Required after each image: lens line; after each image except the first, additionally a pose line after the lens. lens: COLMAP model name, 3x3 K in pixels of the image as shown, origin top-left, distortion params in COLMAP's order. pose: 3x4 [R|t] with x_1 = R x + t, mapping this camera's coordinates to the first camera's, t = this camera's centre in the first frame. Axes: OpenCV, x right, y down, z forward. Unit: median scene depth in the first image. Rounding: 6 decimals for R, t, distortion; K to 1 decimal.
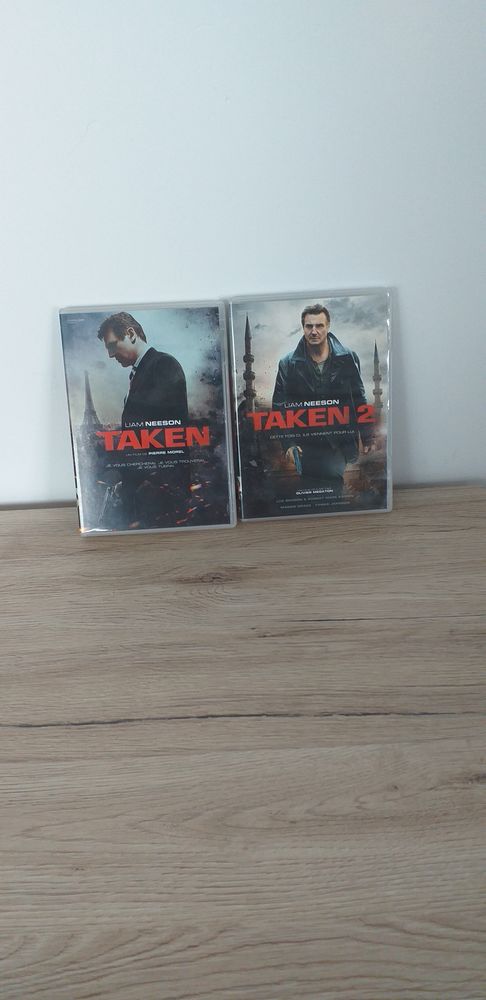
lens RADIAL K [[805.3, 0, 243.0], [0, 805.3, 500.0], [0, 0, 1]] dist [-0.109611, 0.002943]
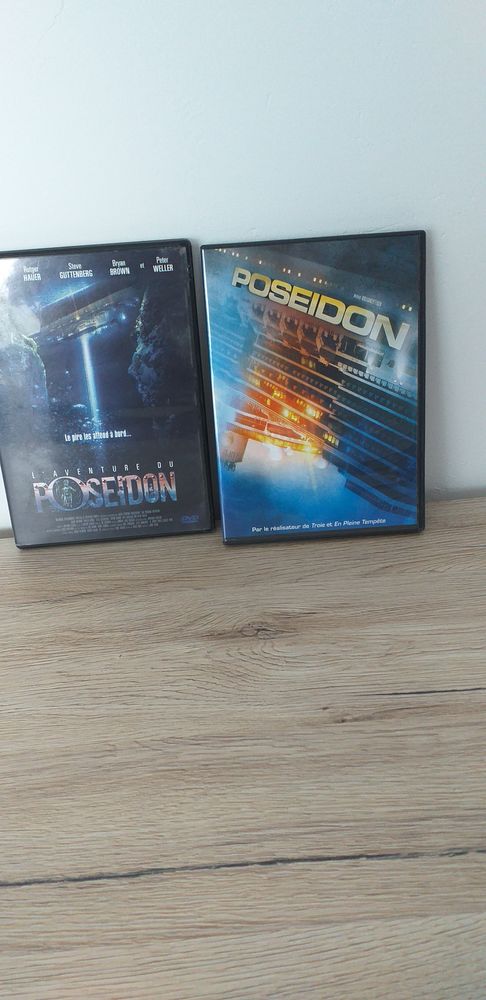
lens RADIAL K [[805.3, 0, 243.0], [0, 805.3, 500.0], [0, 0, 1]] dist [-0.109611, 0.002943]
pose [[0.999413, -0.032249, 0.011564, -0.064388], [0.032231, 0.999479, 0.001786, -0.025026], [-0.011615, -0.001412, 0.999932, 0.332030]]
